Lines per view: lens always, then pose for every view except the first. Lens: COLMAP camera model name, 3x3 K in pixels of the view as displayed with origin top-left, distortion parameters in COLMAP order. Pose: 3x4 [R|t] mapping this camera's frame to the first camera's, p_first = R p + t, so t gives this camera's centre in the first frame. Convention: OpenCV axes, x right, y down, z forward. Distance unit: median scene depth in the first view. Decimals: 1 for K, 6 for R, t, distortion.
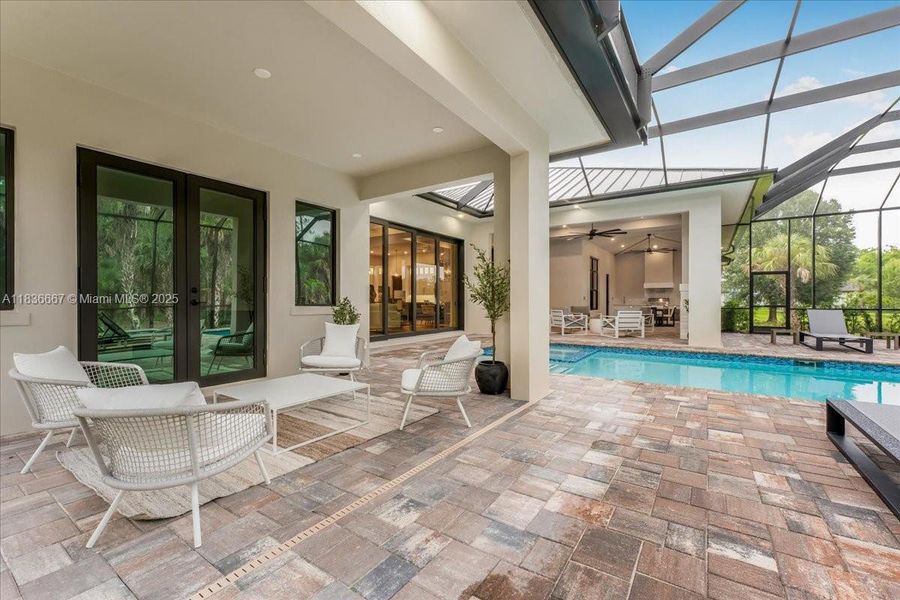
lens RADIAL K [[382.7, 0, 447.0], [0, 382.7, 299.0], [0, 0, 1]] dist [0.001797, 0.000098]
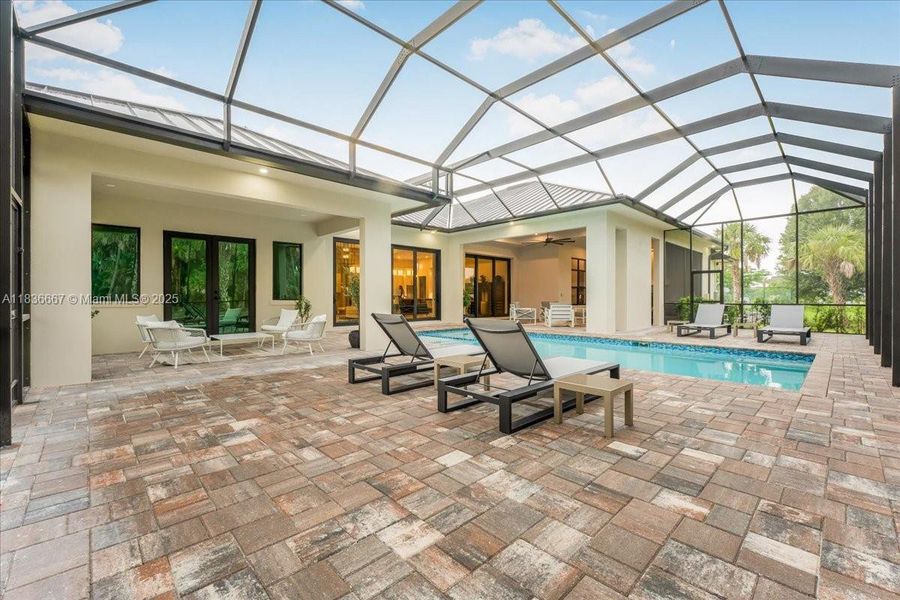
lens RADIAL K [[382.7, 0, 454.6], [0, 382.7, 299.6], [0, 0, 1]] dist [0.001797, 0.000098]
pose [[0.977021, 0.000783, -0.213143, 0.485445], [0.001476, 0.999944, 0.010439, -0.000035], [0.213140, -0.010514, 0.976965, -0.346373]]
